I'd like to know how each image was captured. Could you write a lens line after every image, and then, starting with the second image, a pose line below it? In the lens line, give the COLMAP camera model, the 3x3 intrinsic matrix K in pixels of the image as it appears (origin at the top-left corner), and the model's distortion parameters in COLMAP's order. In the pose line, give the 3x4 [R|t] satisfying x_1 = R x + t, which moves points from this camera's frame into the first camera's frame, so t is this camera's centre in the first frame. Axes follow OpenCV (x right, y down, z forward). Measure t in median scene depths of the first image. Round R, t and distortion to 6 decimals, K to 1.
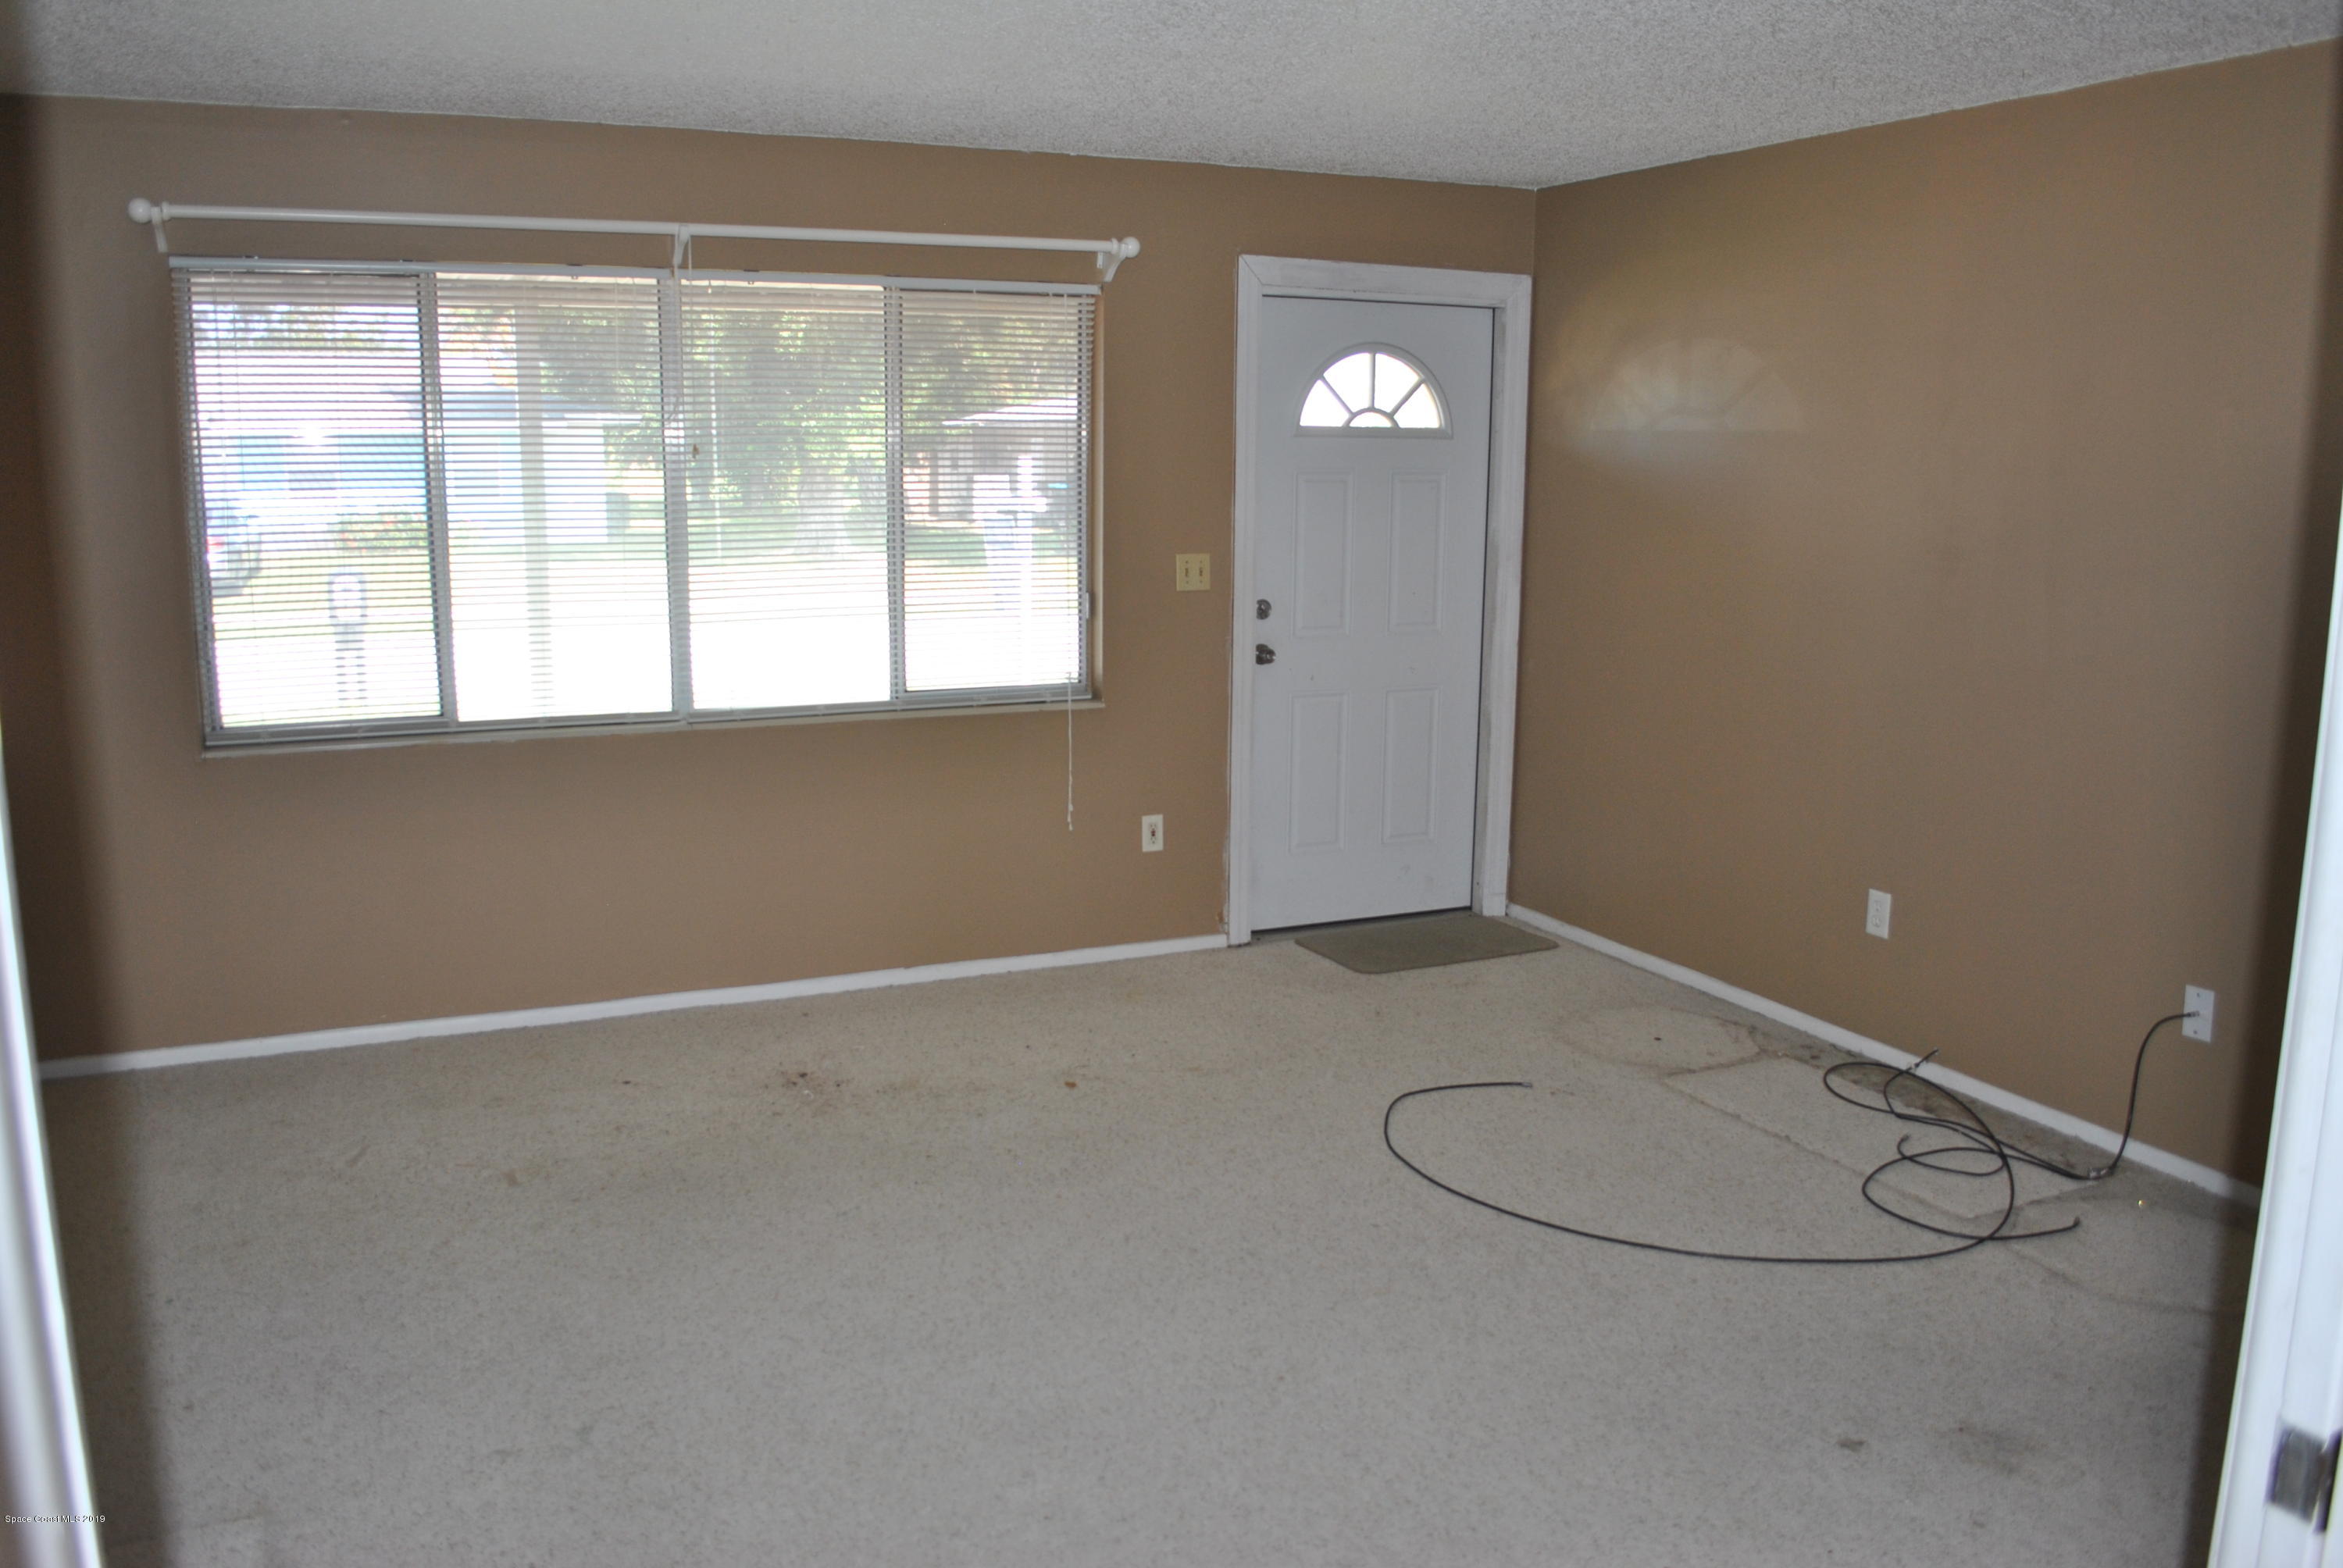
lens RADIAL K [[1896.5, 0, 1176.9], [0, 1896.5, 786.6], [0, 0, 1]] dist [-0.085900, 0.017558]
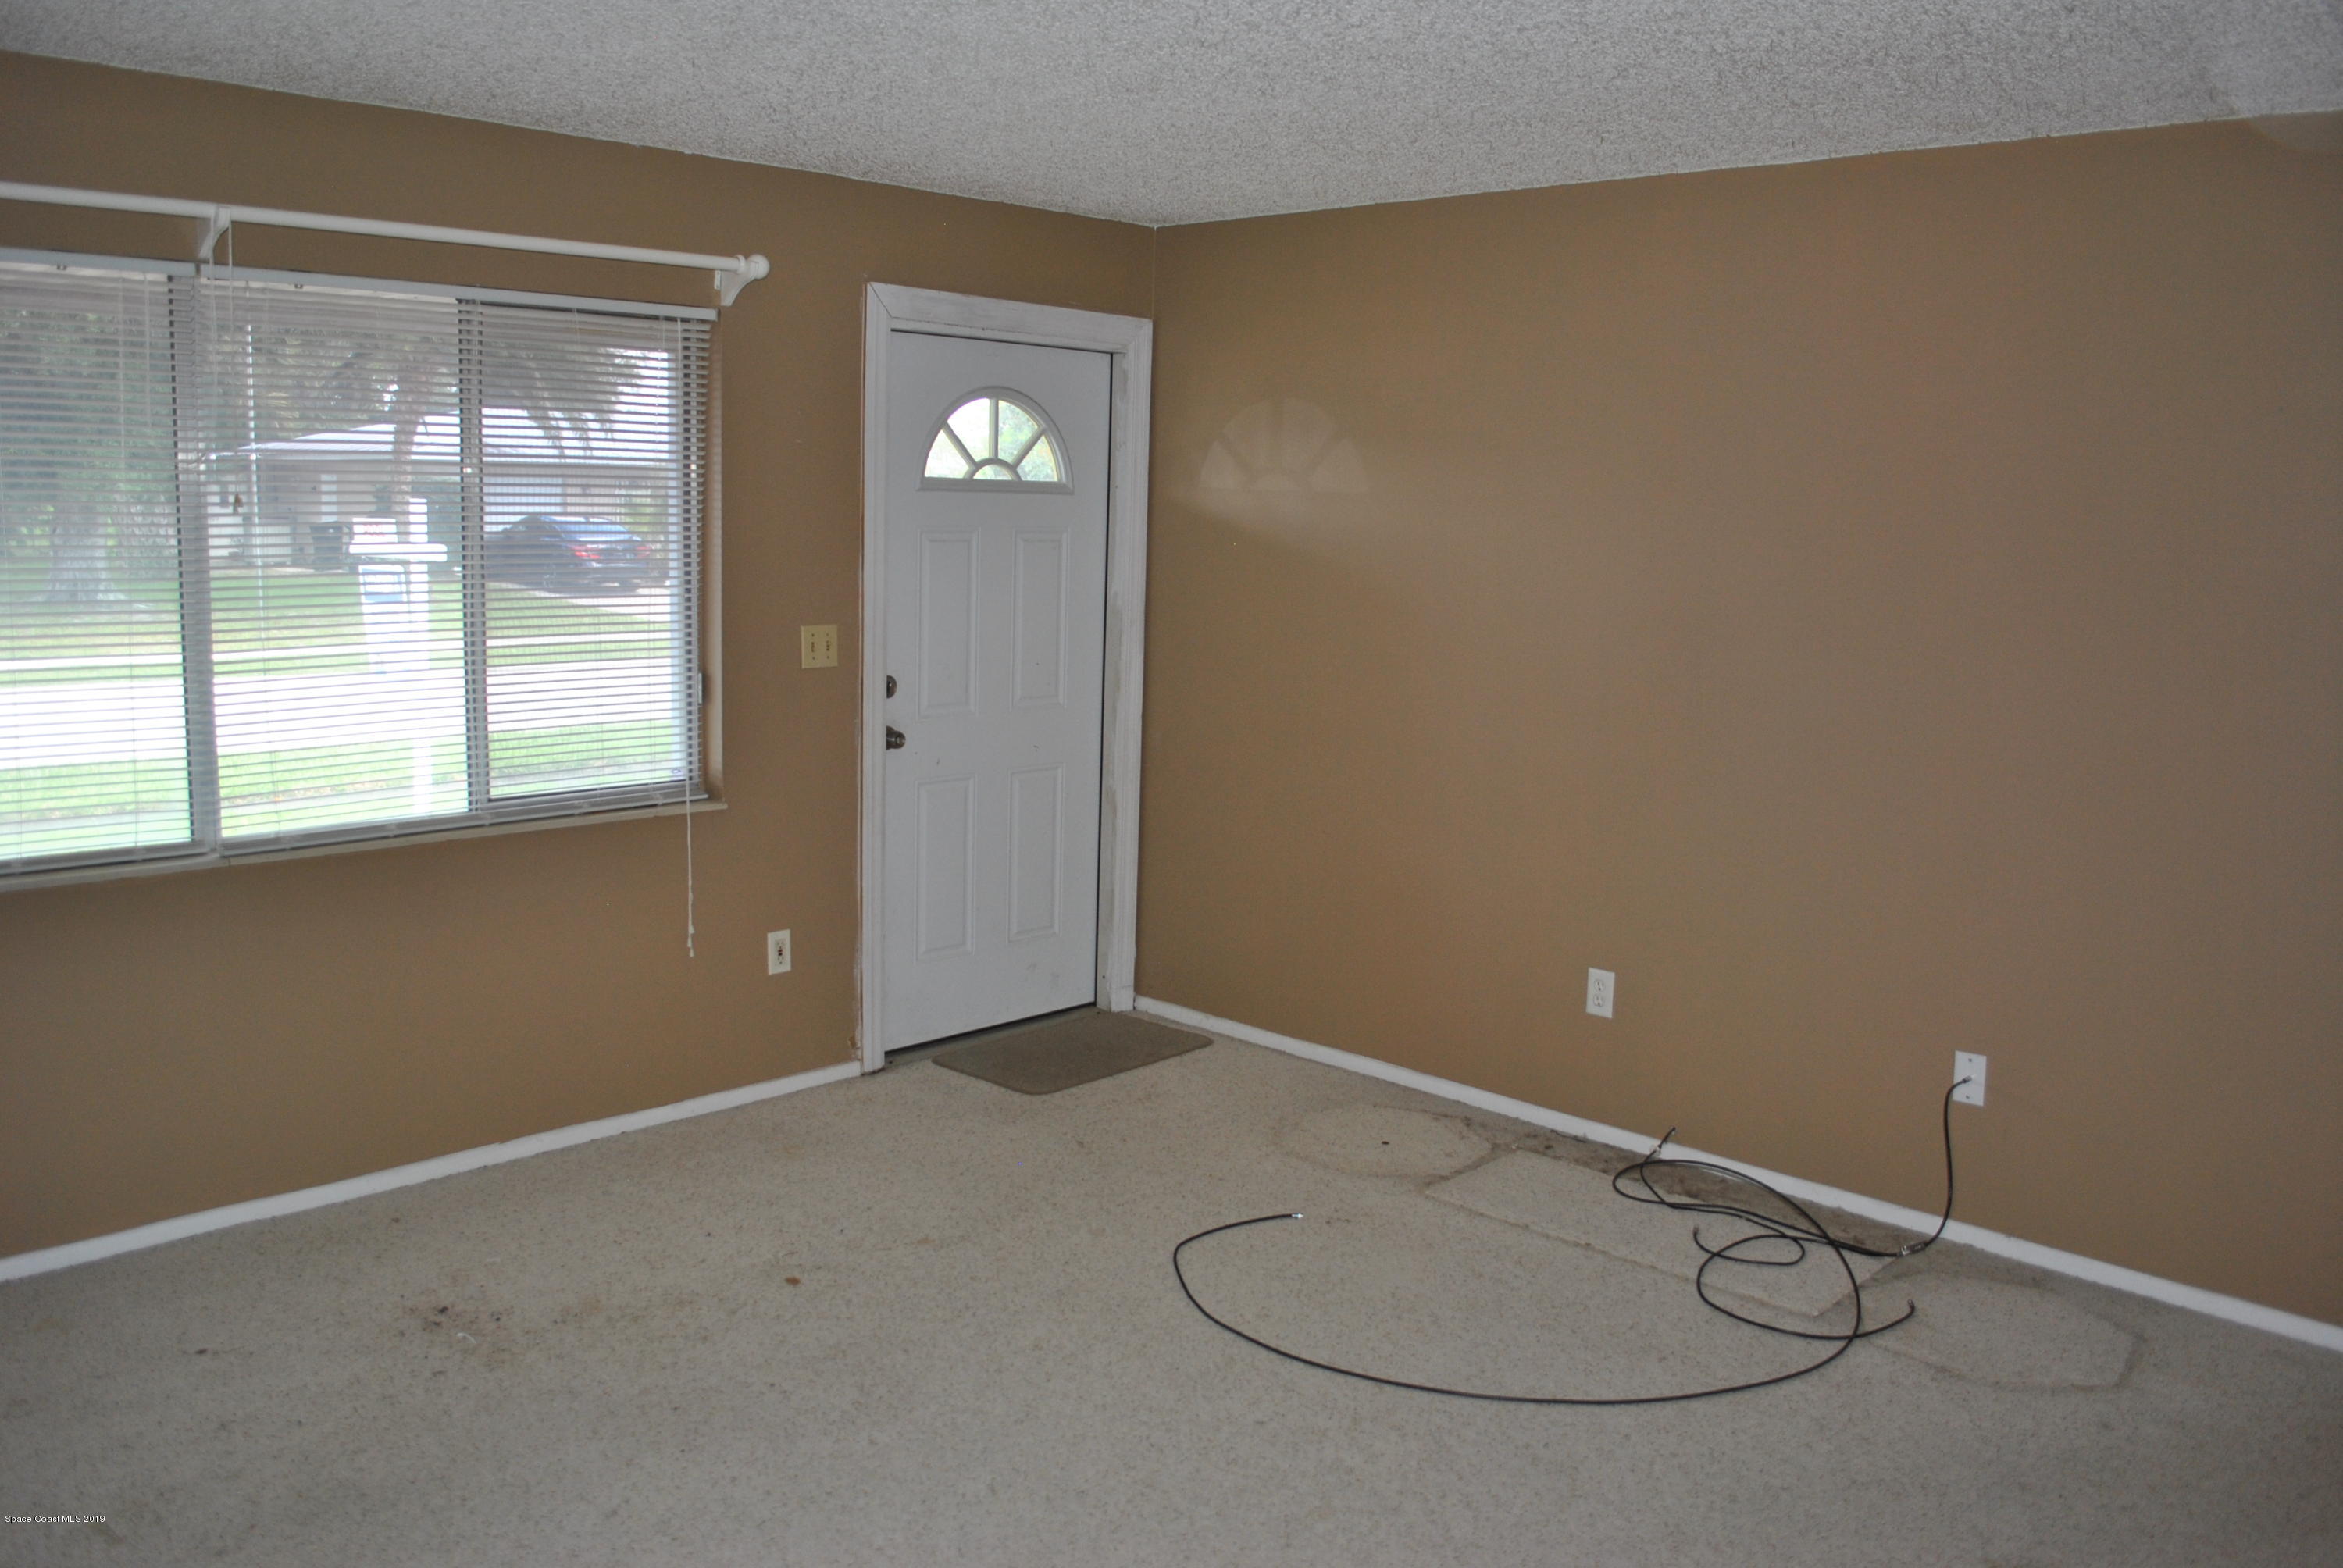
lens RADIAL K [[1896.5, 0, 1171.8], [0, 1896.5, 780.0], [0, 0, 1]] dist [-0.085900, 0.017558]
pose [[0.930194, -0.037709, 0.365127, -0.165142], [0.046005, 0.998842, -0.014046, -0.034633], [-0.364174, 0.029863, 0.930852, 0.150598]]
